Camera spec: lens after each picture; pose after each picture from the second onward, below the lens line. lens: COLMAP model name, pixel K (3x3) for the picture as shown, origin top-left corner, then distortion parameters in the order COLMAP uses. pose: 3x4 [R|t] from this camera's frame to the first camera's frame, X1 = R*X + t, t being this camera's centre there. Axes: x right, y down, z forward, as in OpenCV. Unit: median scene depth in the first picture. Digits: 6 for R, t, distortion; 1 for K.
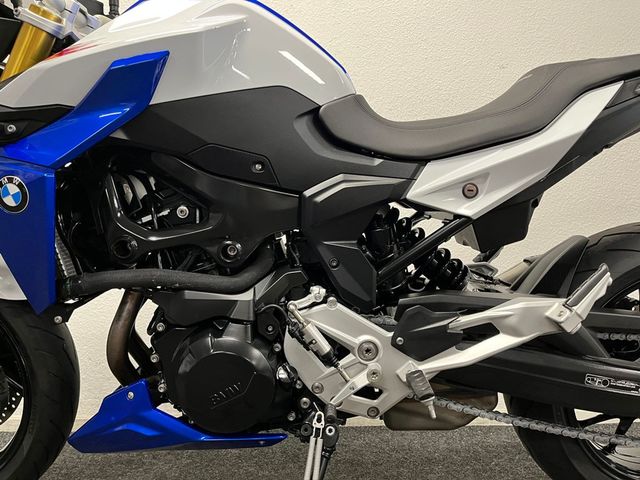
lens RADIAL K [[487.7, 0, 320.0], [0, 487.7, 240.0], [0, 0, 1]] dist [0.078463, -0.127072]
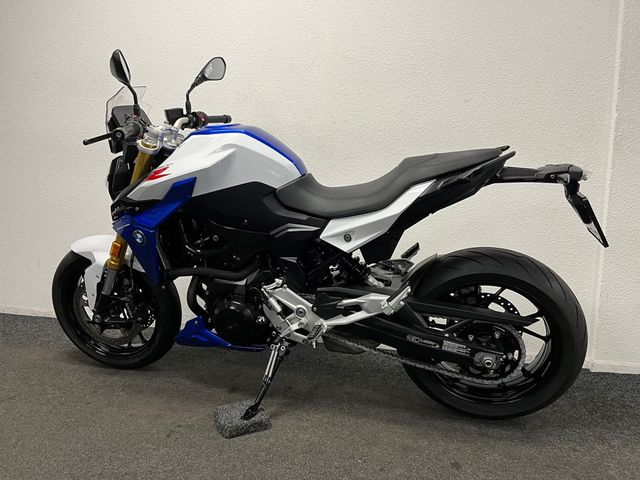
lens RADIAL K [[487.7, 0, 320.0], [0, 487.7, 240.0], [0, 0, 1]] dist [0.078463, -0.127072]
pose [[0.959567, 0.047915, -0.277372, 0.711743], [0.003447, 0.983331, 0.181792, -0.426569], [0.281459, -0.175397, 0.943407, -0.806111]]
